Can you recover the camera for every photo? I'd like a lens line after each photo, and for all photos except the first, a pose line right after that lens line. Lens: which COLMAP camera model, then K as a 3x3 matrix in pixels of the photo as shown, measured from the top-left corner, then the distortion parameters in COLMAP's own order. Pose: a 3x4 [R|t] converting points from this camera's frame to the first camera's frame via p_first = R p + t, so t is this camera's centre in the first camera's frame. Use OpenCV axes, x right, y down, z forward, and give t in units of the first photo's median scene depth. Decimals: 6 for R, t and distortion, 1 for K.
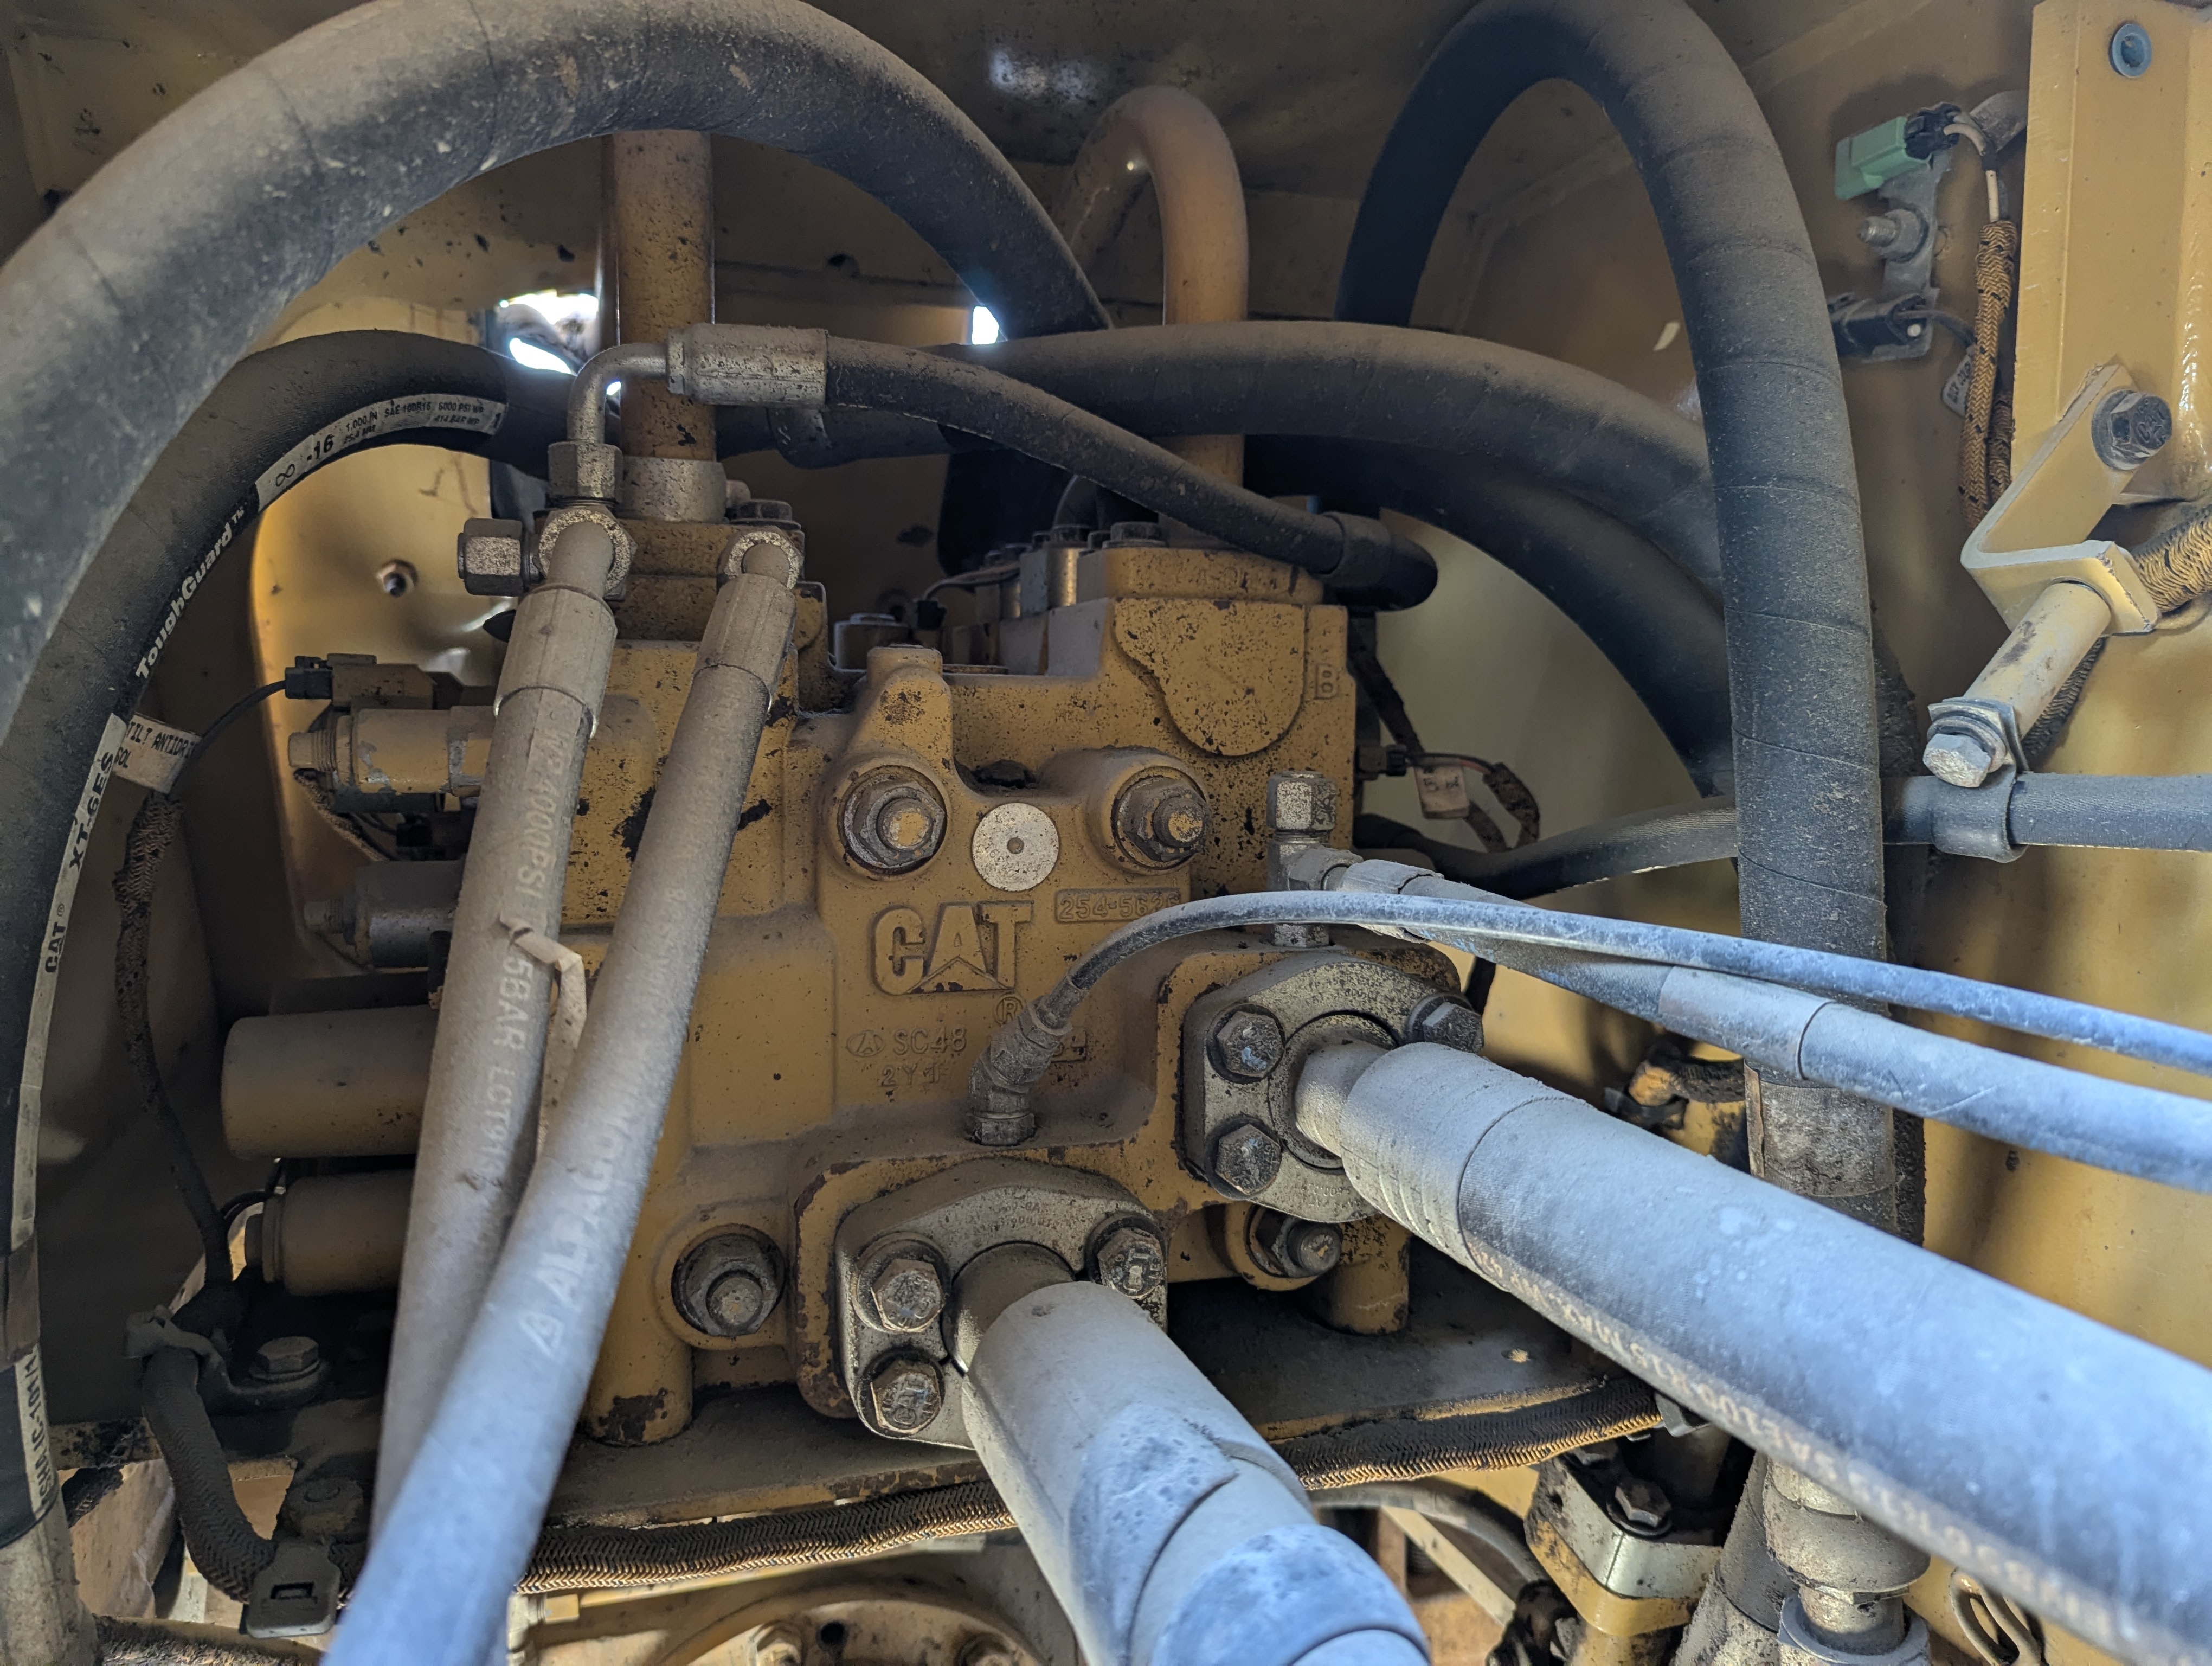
lens RADIAL K [[1626.6, 0, 1060.0], [0, 1626.6, 825.0], [0, 0, 1]] dist [0.037293, -0.055521]
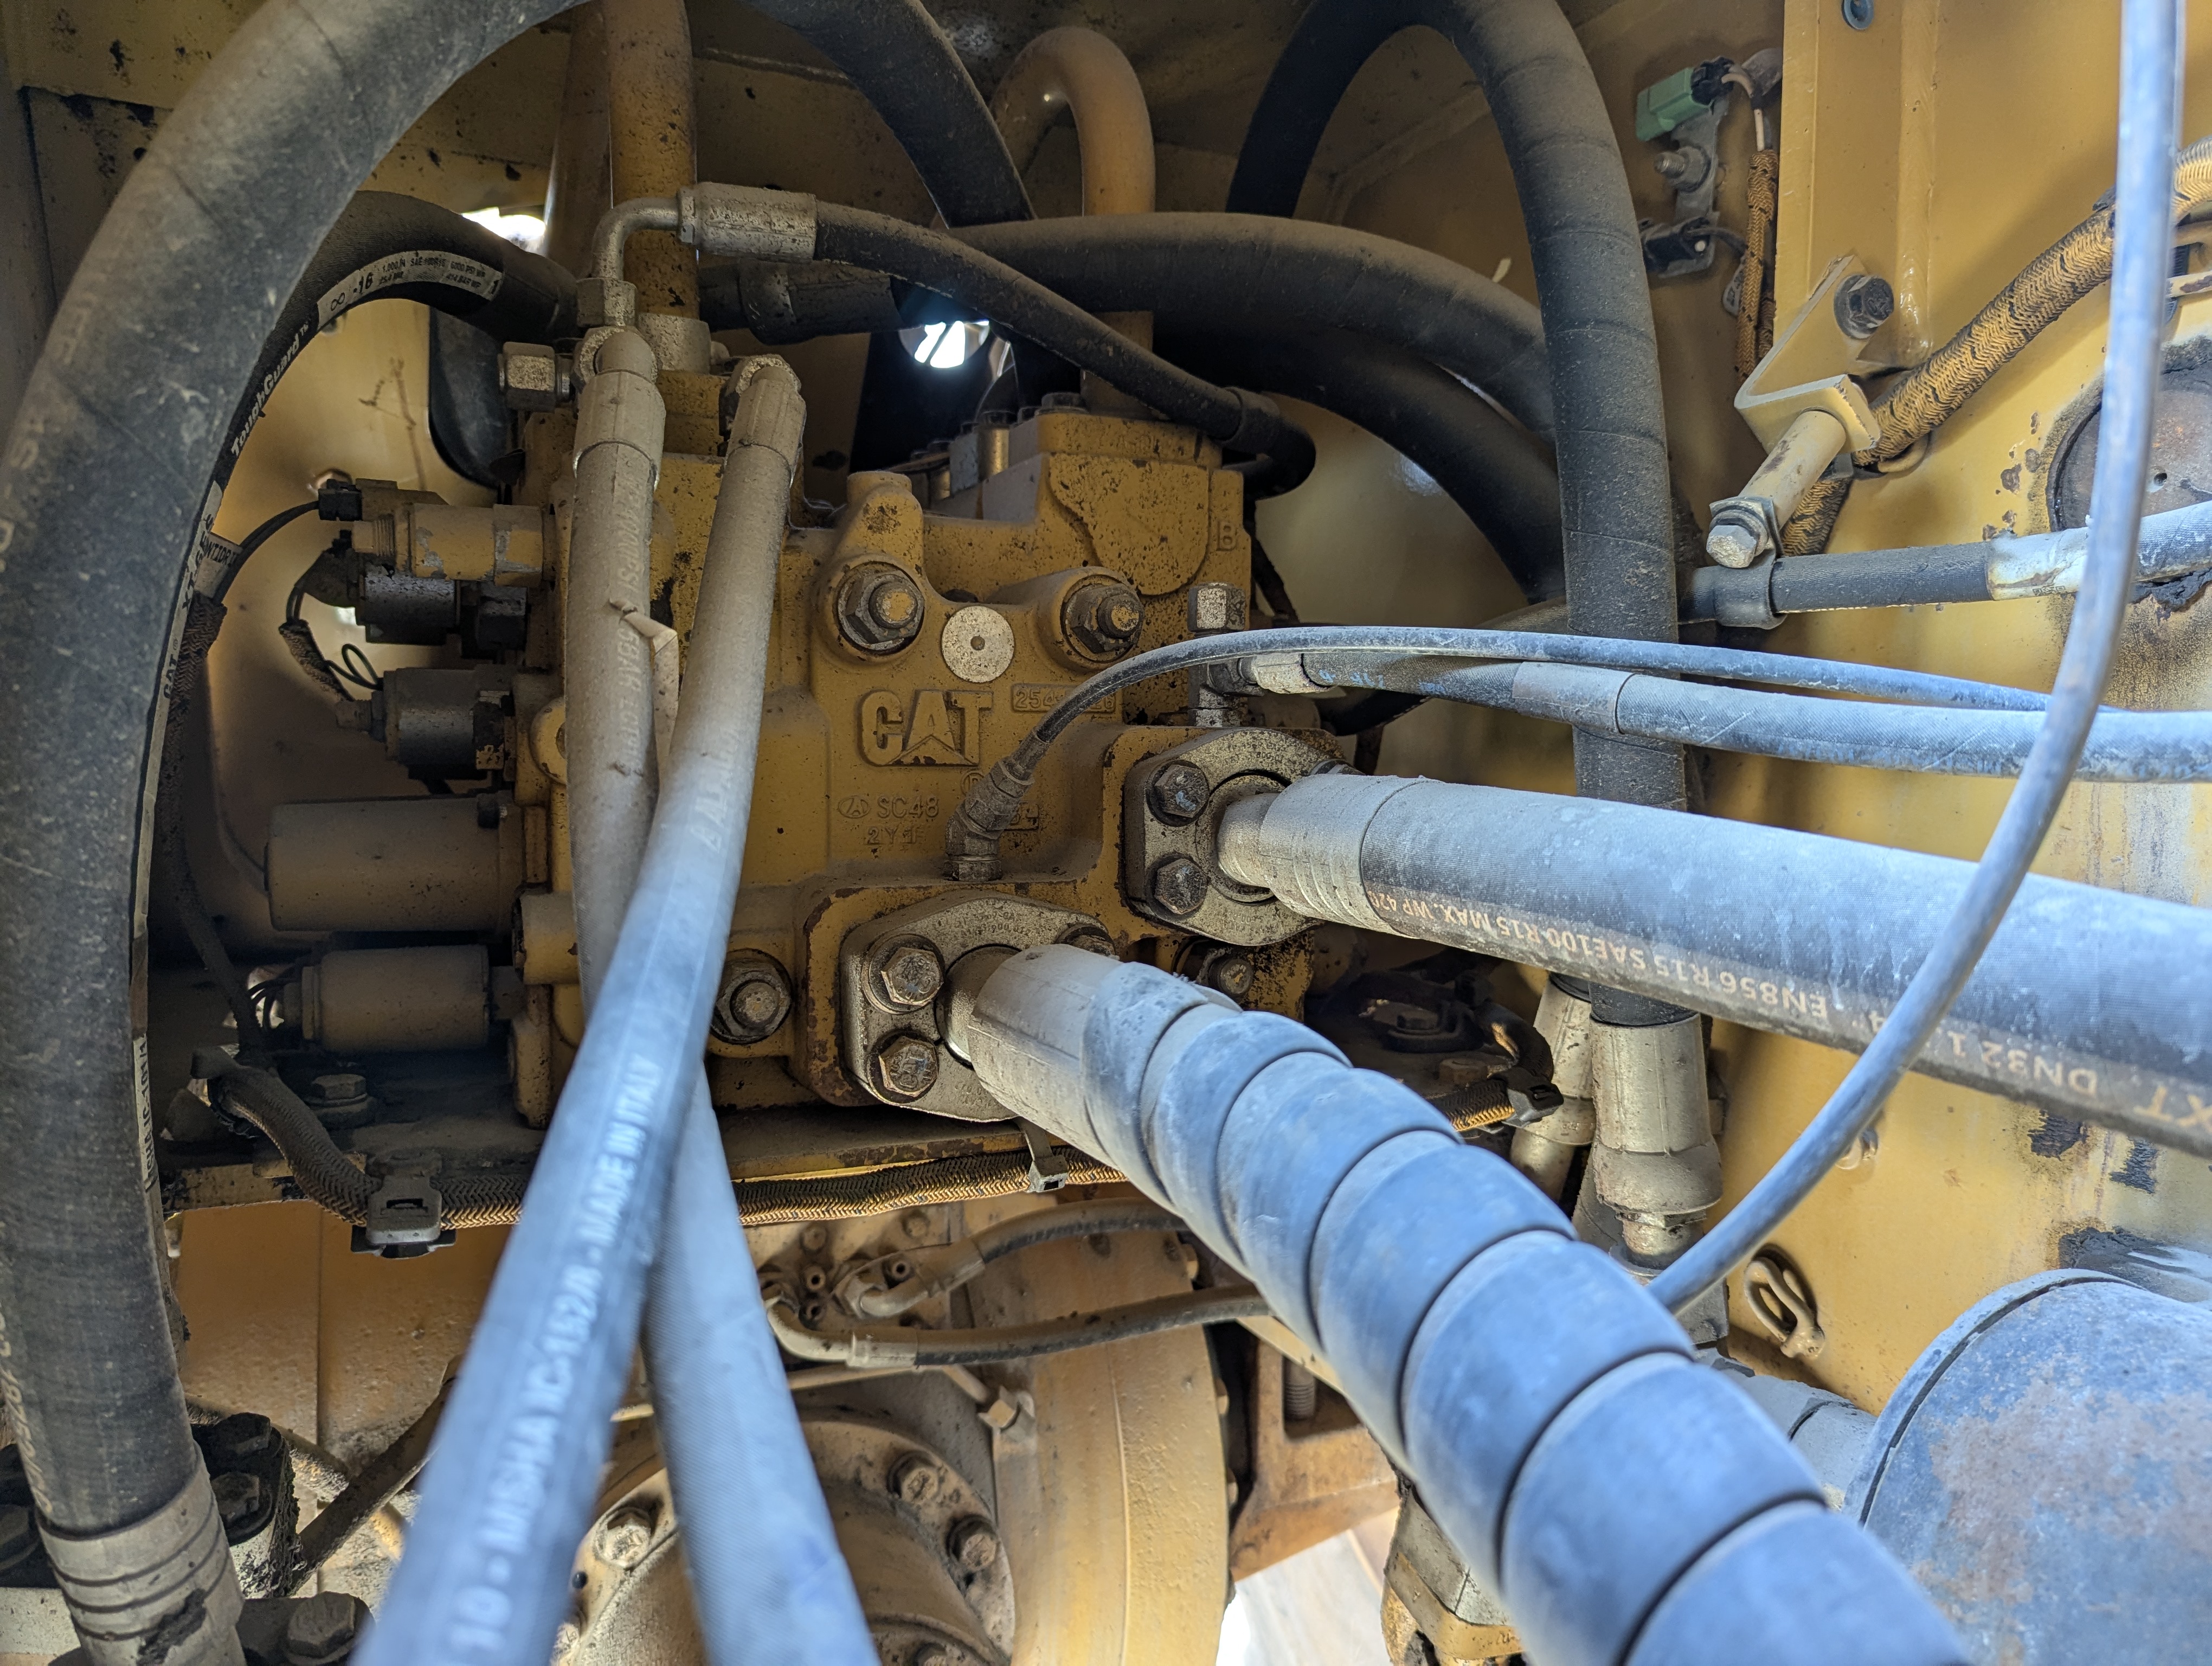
lens RADIAL K [[1620.3, 0, 1092.7], [0, 1620.3, 836.1], [0, 0, 1]] dist [0.029118, -0.032453]
pose [[0.993585, -0.010927, 0.112559, -0.083229], [0.011813, 0.999904, -0.007203, 0.172204], [-0.112470, 0.008486, 0.993619, -0.182621]]
